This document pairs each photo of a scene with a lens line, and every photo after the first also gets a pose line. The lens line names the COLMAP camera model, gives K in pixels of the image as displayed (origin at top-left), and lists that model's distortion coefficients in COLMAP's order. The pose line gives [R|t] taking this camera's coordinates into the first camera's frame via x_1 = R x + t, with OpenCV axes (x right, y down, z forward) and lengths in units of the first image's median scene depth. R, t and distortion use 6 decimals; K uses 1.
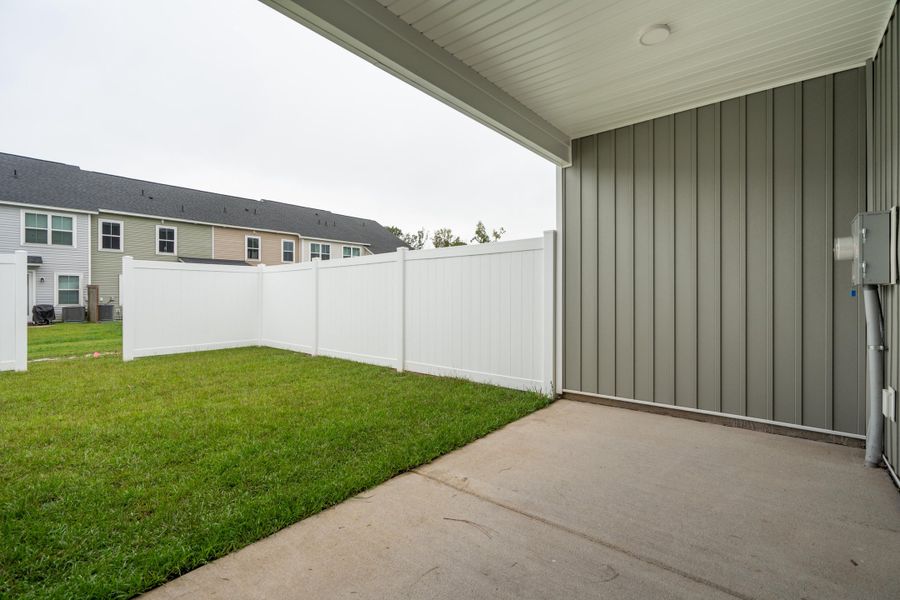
lens RADIAL K [[403.7, 0, 449.4], [0, 403.7, 296.3], [0, 0, 1]] dist [-0.008196, 0.003375]
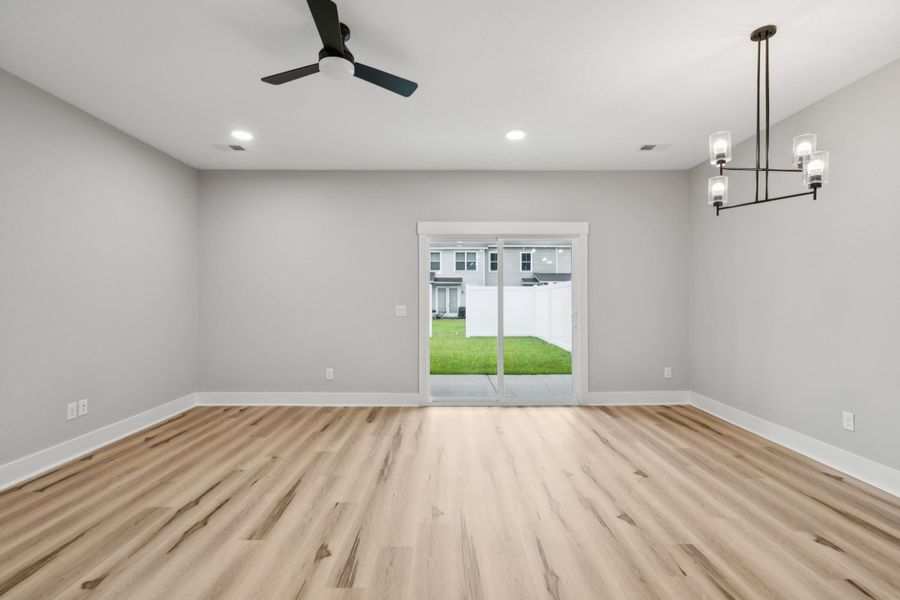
lens RADIAL K [[403.7, 0, 447.6], [0, 403.7, 296.4], [0, 0, 1]] dist [-0.008196, 0.003375]
pose [[0.650530, -0.002476, -0.759477, 0.214454], [-0.003881, 0.999971, -0.006584, -0.010992], [0.759471, 0.007231, 0.650501, -0.133039]]
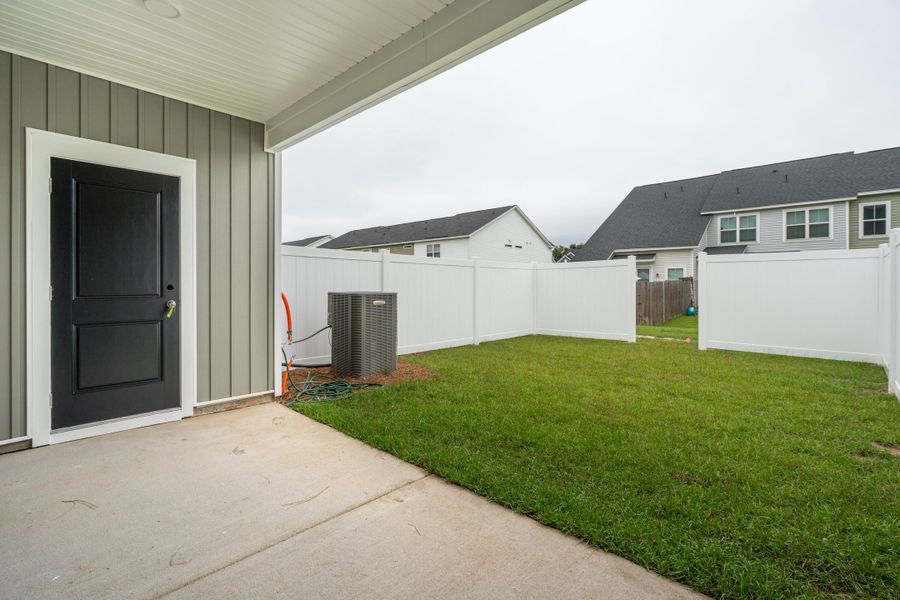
lens RADIAL K [[403.7, 0, 444.6], [0, 403.7, 284.7], [0, 0, 1]] dist [-0.008196, 0.003375]
pose [[-0.050483, 0.000627, -0.998725, 0.093343], [-0.008128, 0.999966, 0.001039, -0.002602], [0.998692, 0.008171, -0.050476, 0.115256]]
